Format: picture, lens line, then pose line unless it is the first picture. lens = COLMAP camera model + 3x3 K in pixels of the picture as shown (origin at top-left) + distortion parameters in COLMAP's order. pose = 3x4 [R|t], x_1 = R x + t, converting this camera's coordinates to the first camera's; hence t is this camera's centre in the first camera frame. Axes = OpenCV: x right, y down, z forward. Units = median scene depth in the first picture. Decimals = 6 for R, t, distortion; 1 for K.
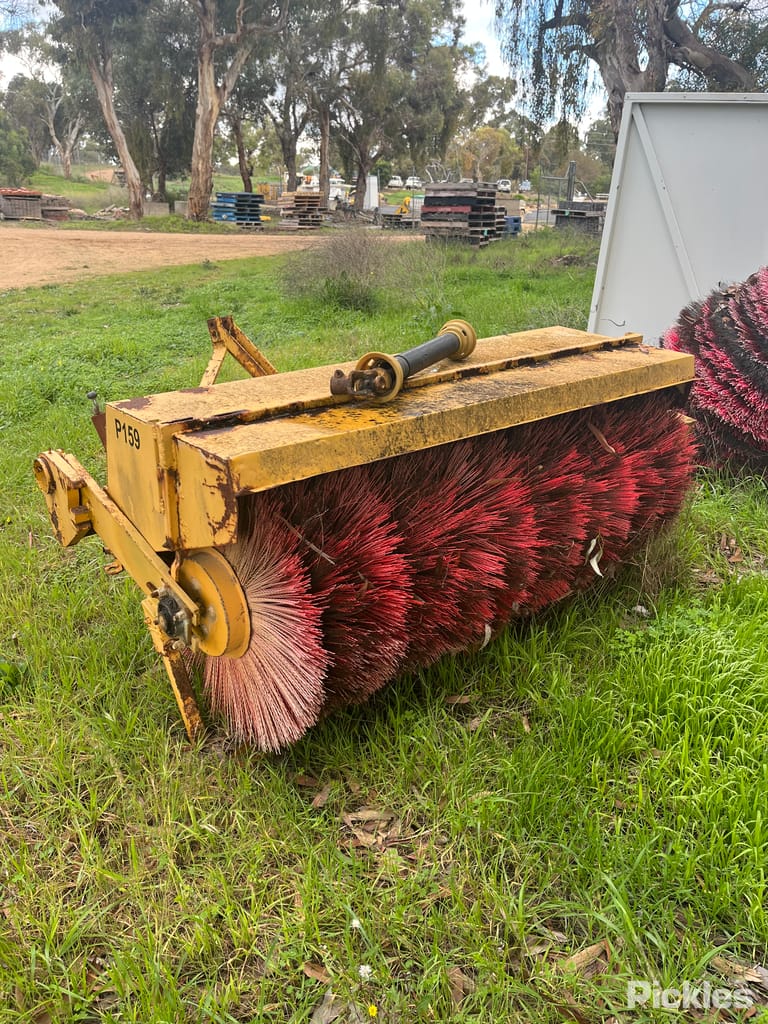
lens RADIAL K [[774.4, 0, 384.0], [0, 774.4, 512.0], [0, 0, 1]] dist [0.100300, -0.156001]
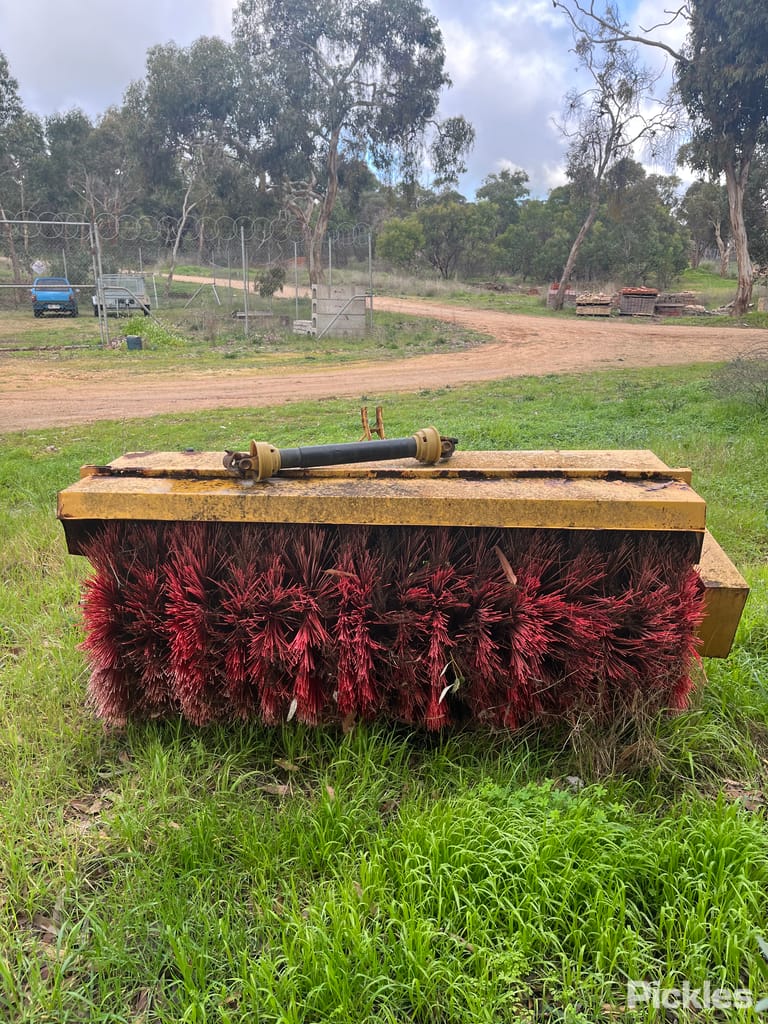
lens RADIAL K [[774.4, 0, 384.0], [0, 774.4, 512.0], [0, 0, 1]] dist [0.100300, -0.156001]
pose [[0.711238, 0.178425, -0.679931, 0.853432], [-0.250536, 0.968074, -0.008034, -0.119224], [0.656790, 0.176062, 0.733232, 0.222161]]
